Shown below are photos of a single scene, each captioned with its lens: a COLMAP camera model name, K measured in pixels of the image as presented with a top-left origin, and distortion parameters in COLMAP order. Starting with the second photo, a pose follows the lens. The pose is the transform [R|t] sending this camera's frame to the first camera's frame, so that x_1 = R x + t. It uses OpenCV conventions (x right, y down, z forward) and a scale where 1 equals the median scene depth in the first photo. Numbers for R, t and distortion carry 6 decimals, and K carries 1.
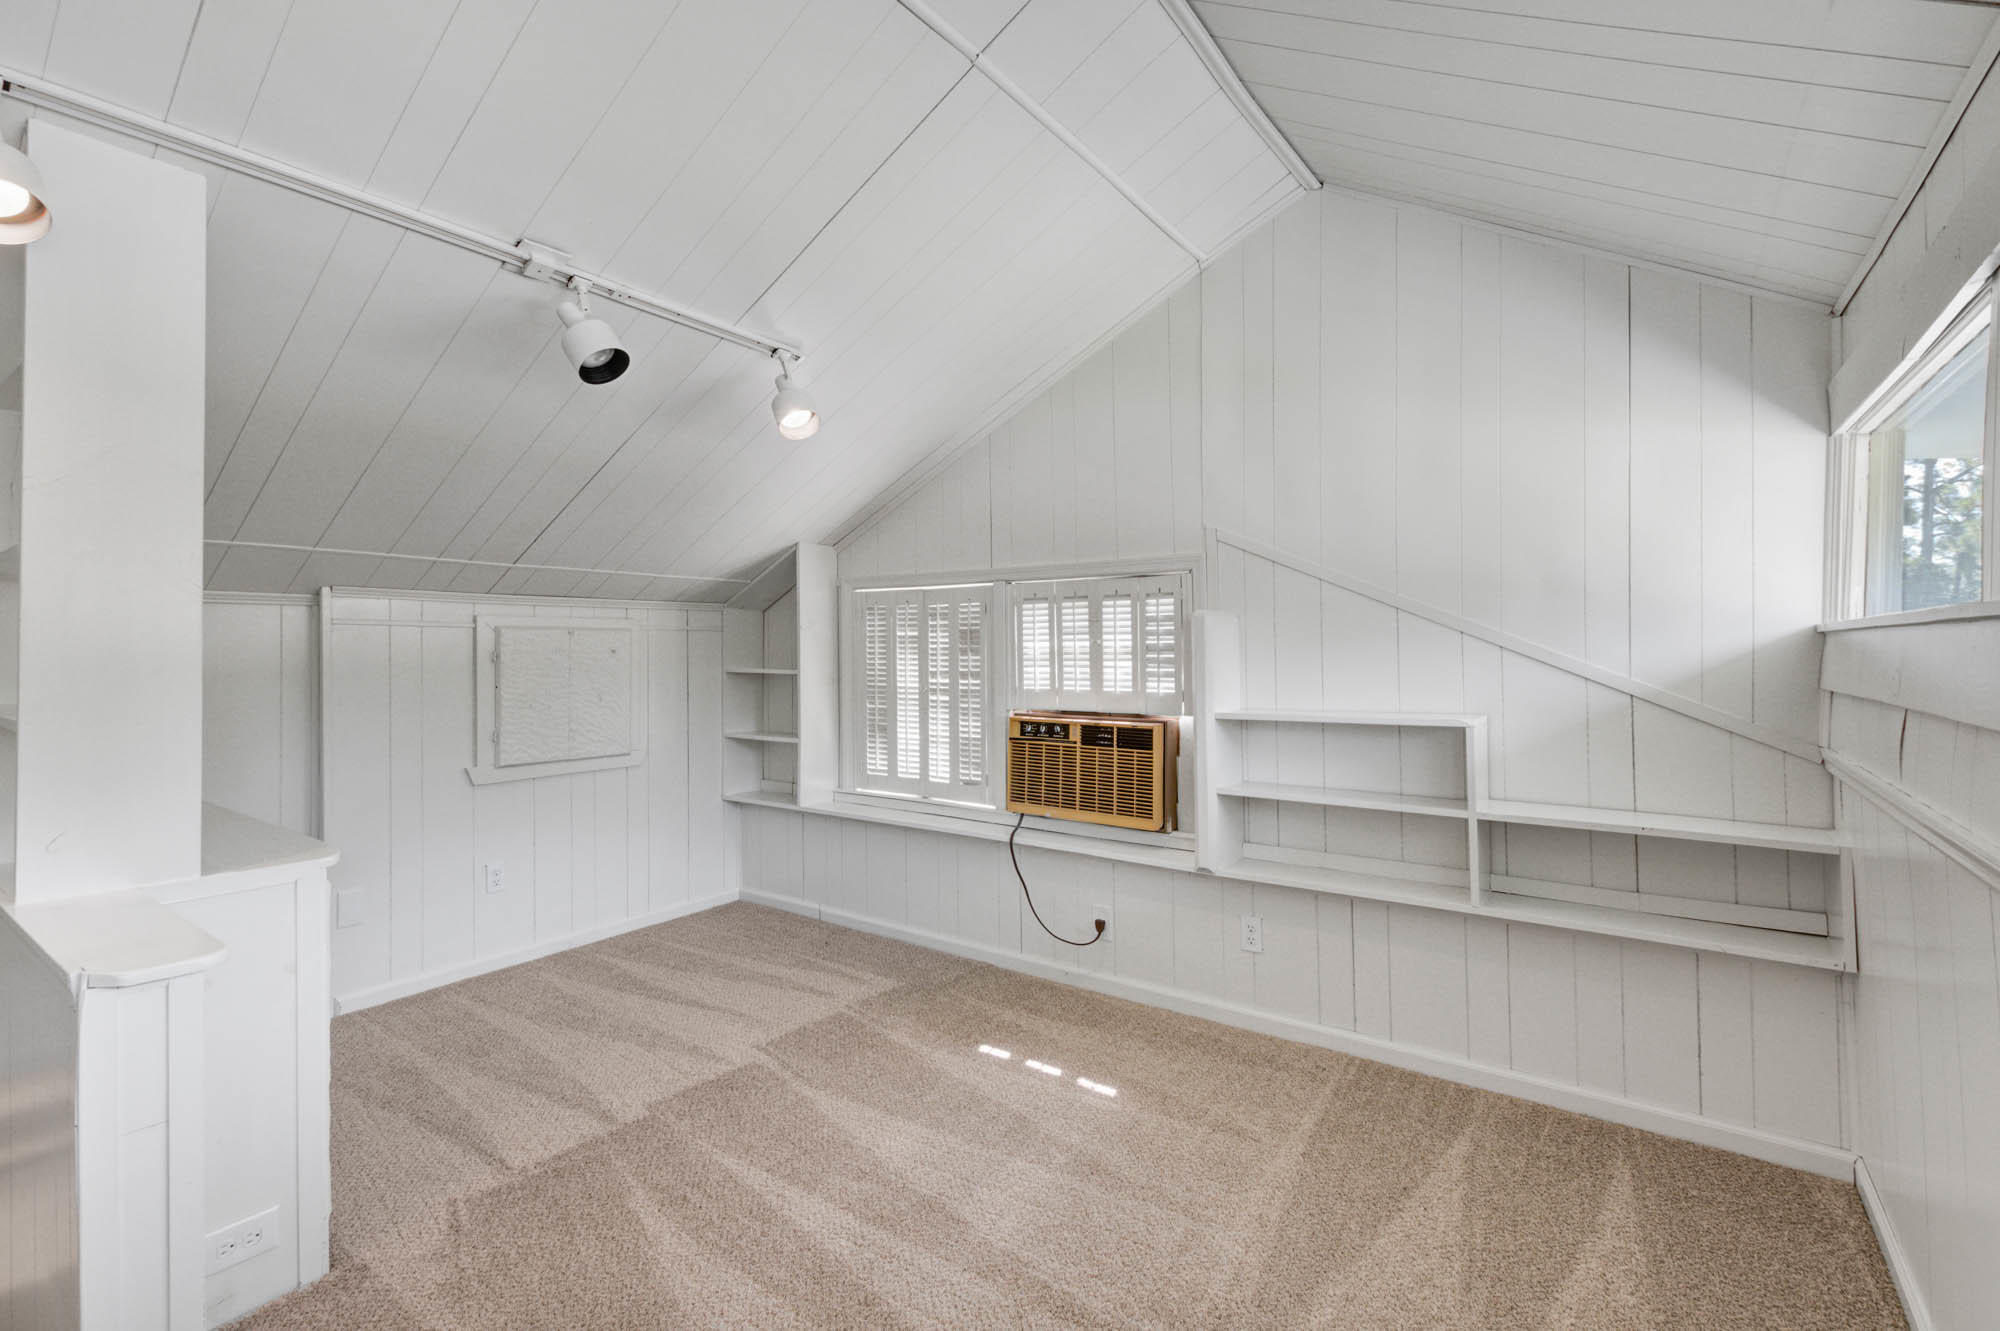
lens RADIAL K [[875.7, 0, 1001.8], [0, 875.7, 649.9], [0, 0, 1]] dist [0.009177, -0.002821]
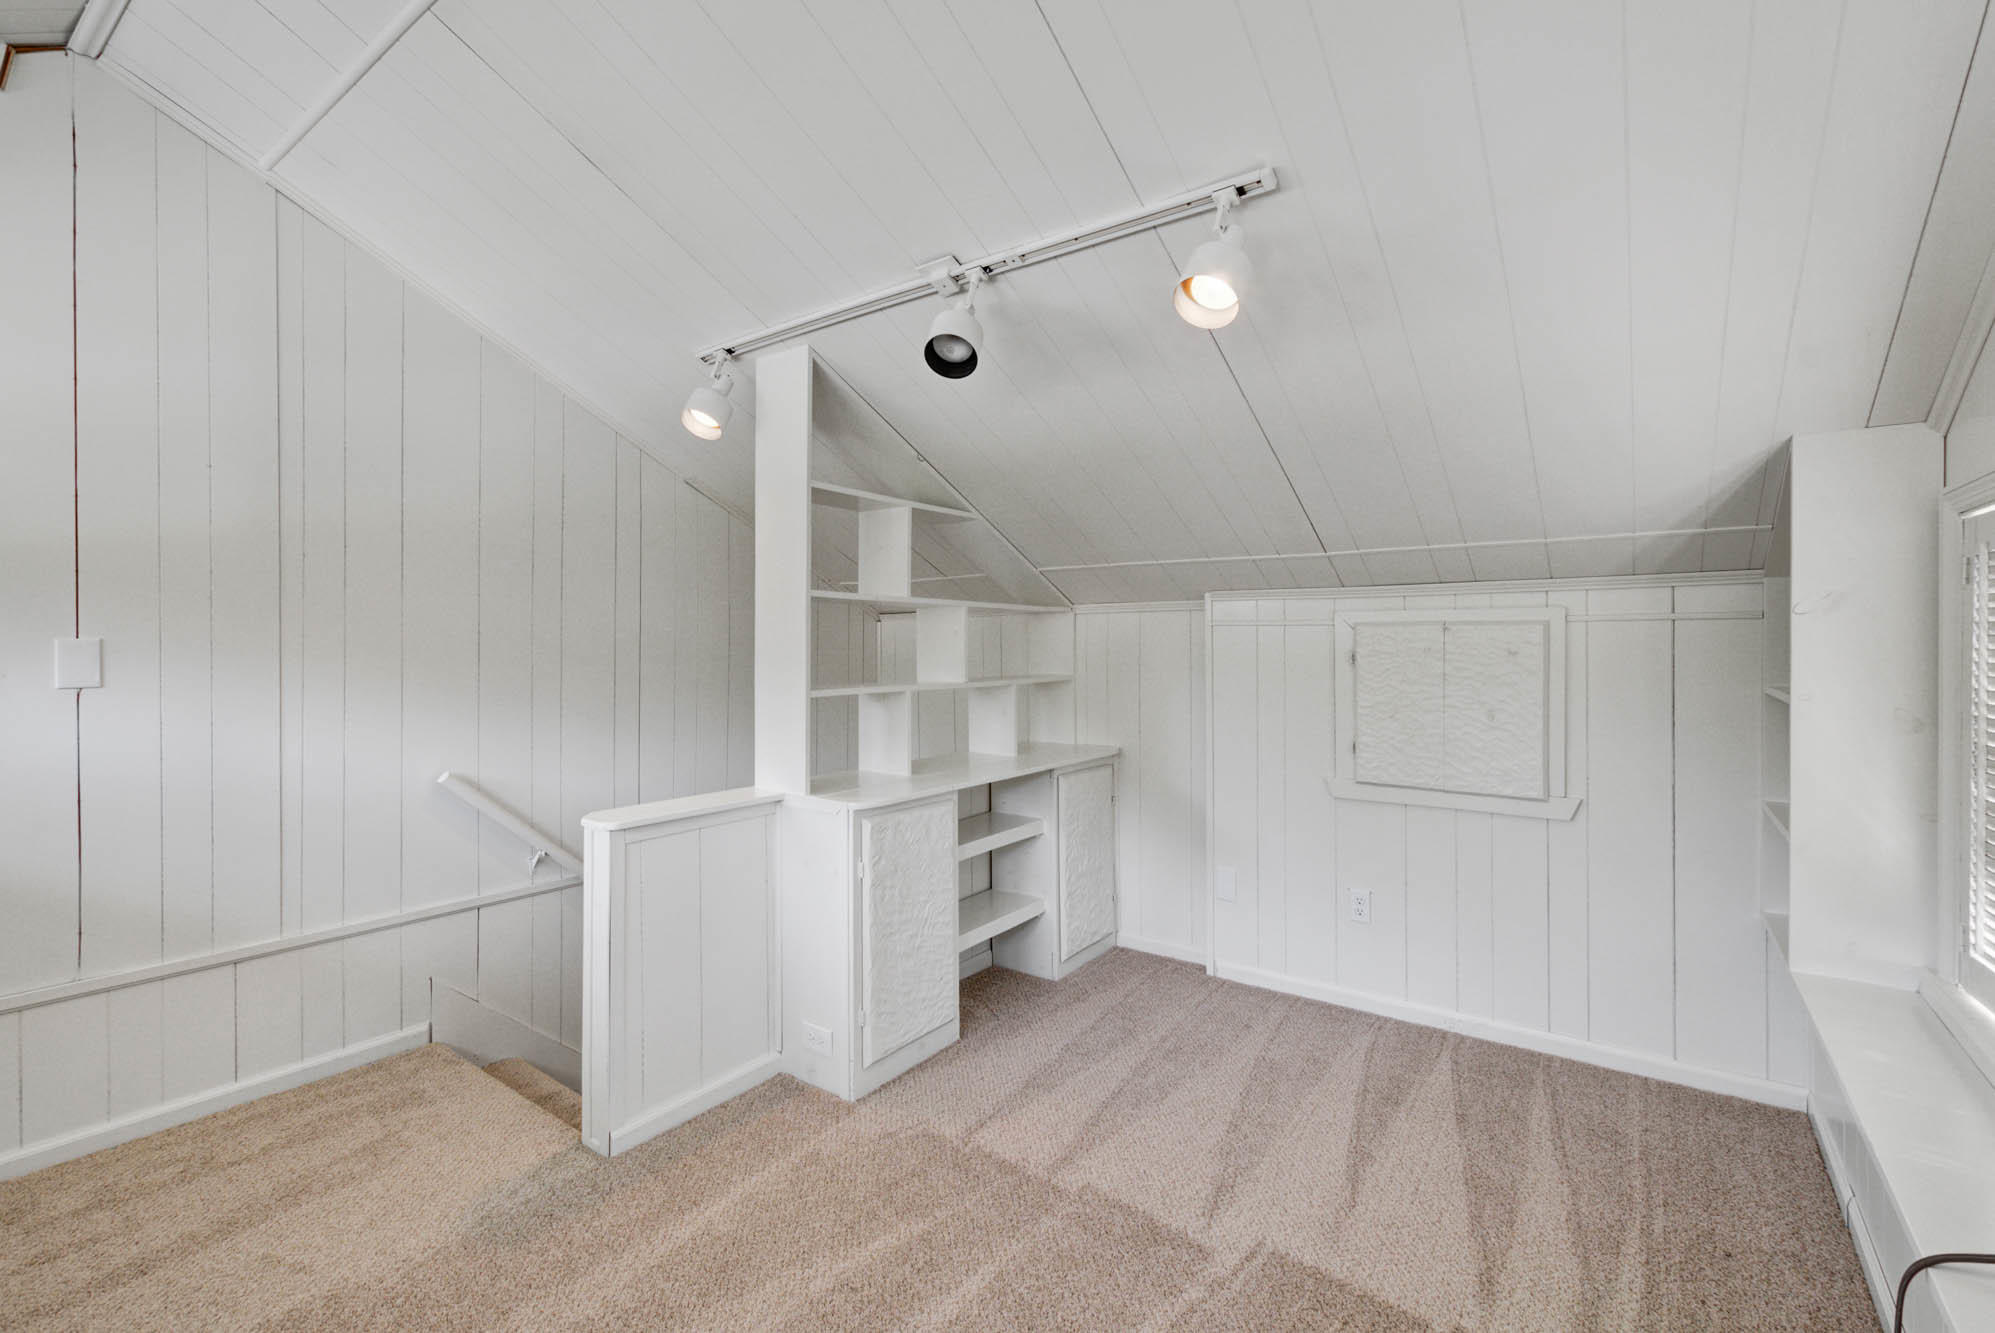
lens RADIAL K [[879.3, 0, 998.1], [0, 879.3, 663.1], [0, 0, 1]] dist [0.013355, 0.000034]
pose [[-0.002227, 0.026464, -0.999647, 0.319383], [-0.000711, 0.999649, 0.026465, -0.009979], [0.999997, 0.000770, -0.002208, 0.654805]]
